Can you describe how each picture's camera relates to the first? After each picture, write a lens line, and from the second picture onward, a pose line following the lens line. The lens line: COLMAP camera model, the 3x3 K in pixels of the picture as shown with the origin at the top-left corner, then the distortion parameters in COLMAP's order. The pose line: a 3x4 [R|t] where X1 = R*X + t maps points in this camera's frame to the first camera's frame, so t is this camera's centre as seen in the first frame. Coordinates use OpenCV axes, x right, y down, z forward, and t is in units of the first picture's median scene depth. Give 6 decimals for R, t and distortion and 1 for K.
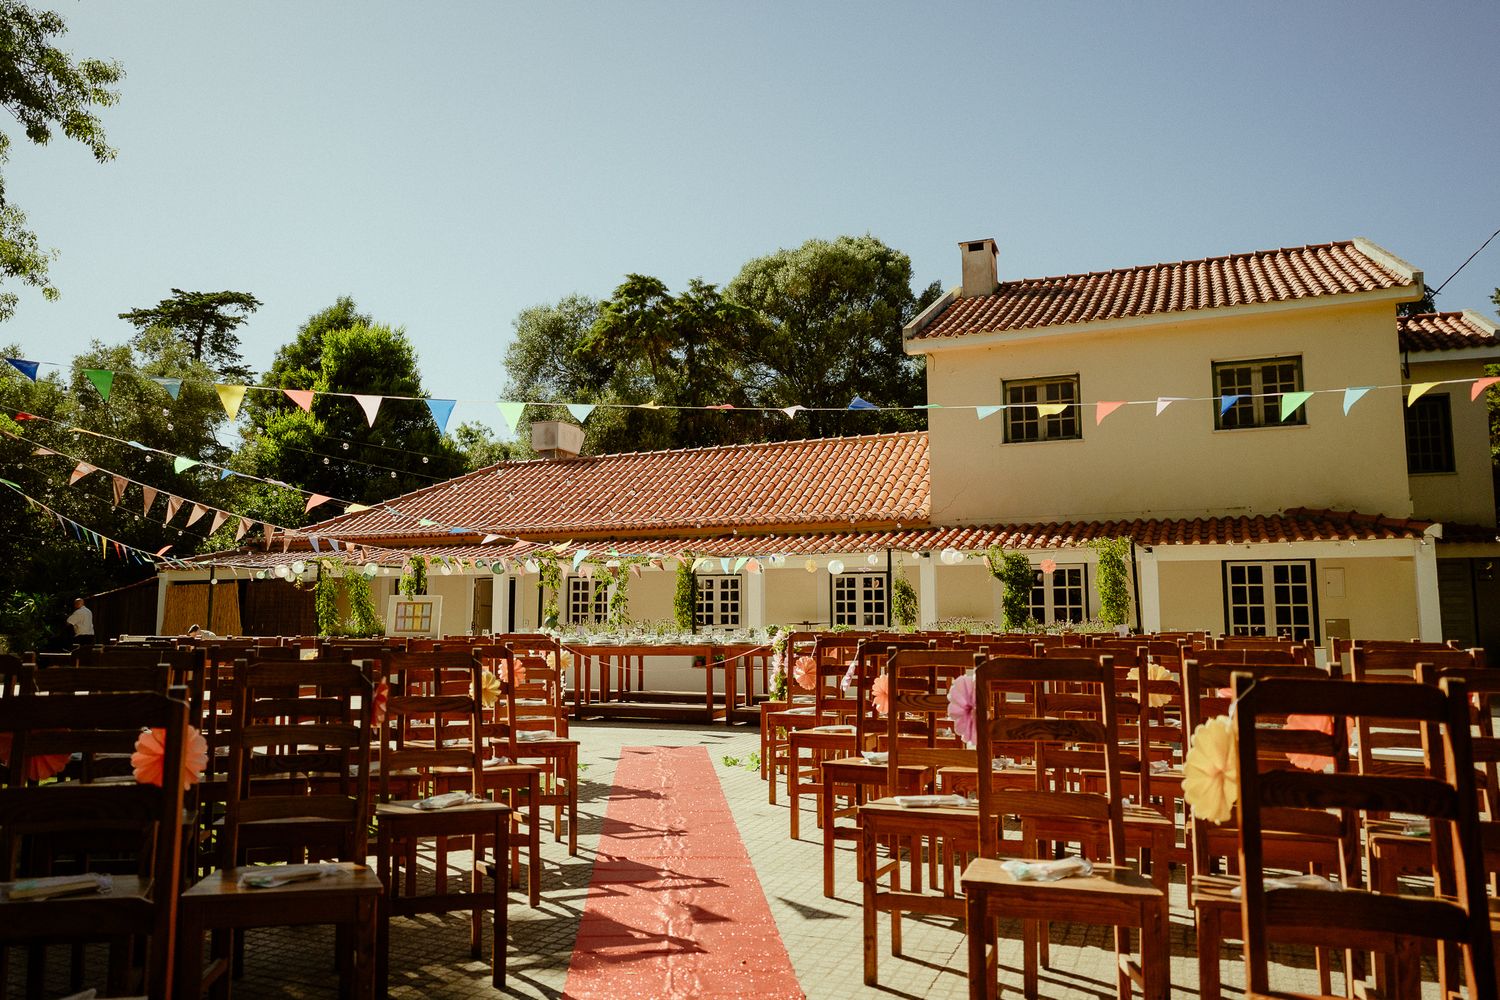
lens RADIAL K [[961.9, 0, 750.2], [0, 961.9, 492.1], [0, 0, 1]] dist [0.003548, -0.015426]
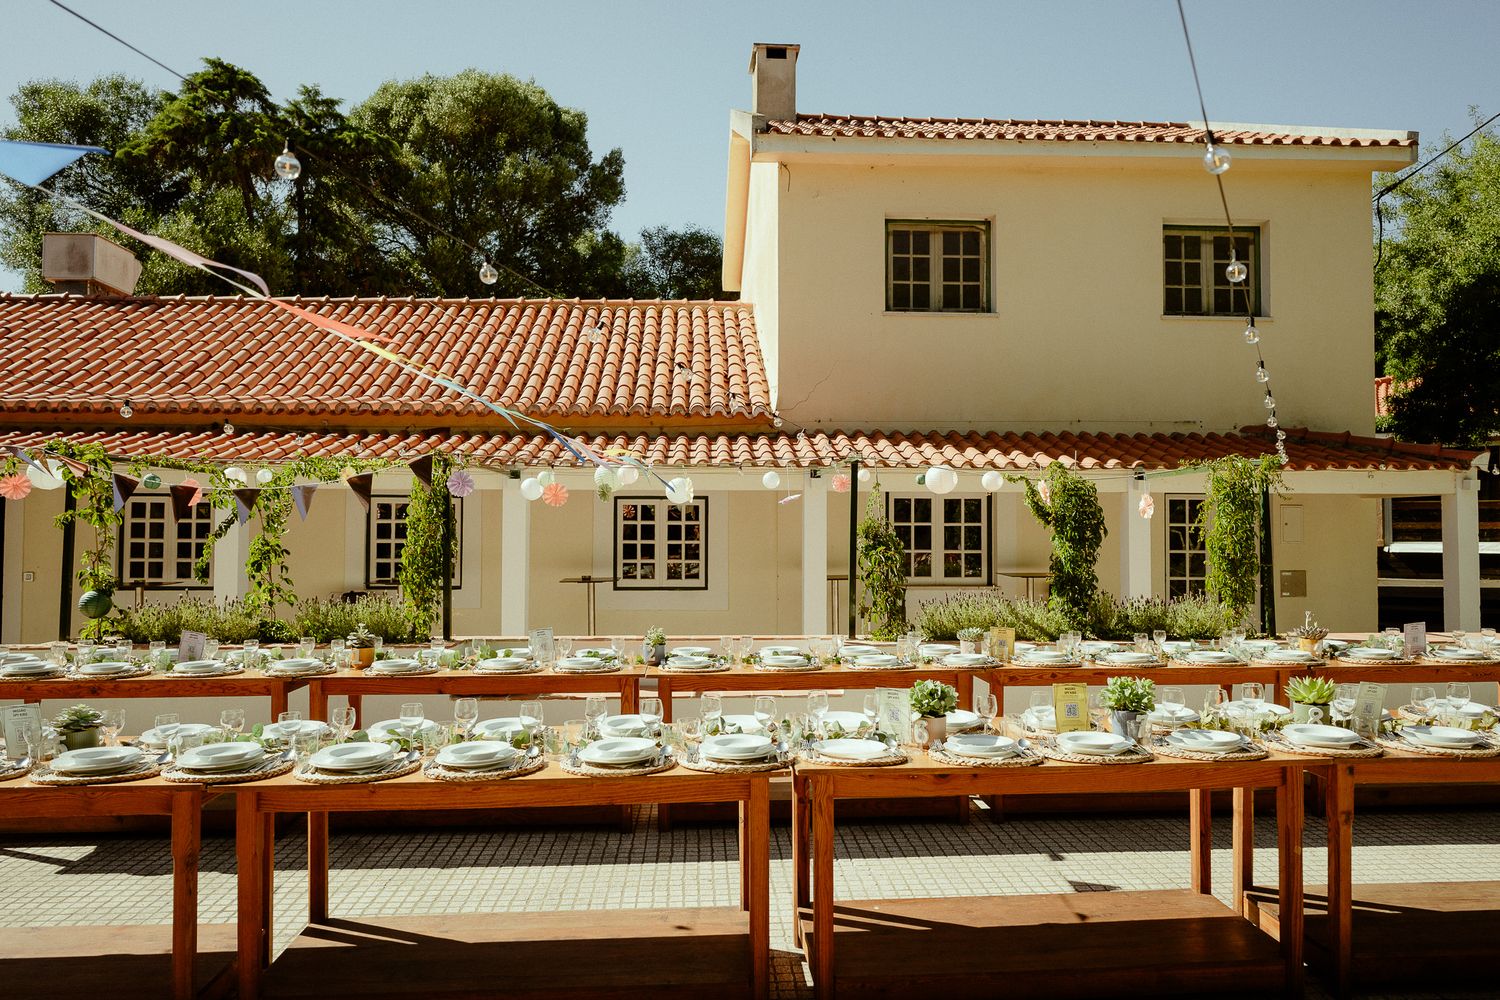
lens RADIAL K [[961.9, 0, 750.2], [0, 961.9, 492.1], [0, 0, 1]] dist [0.003548, -0.015426]
pose [[0.915257, 0.019290, 0.402408, -0.063140], [-0.054748, 0.995543, 0.076796, 0.019512], [-0.399133, -0.092319, 0.912233, 0.275917]]
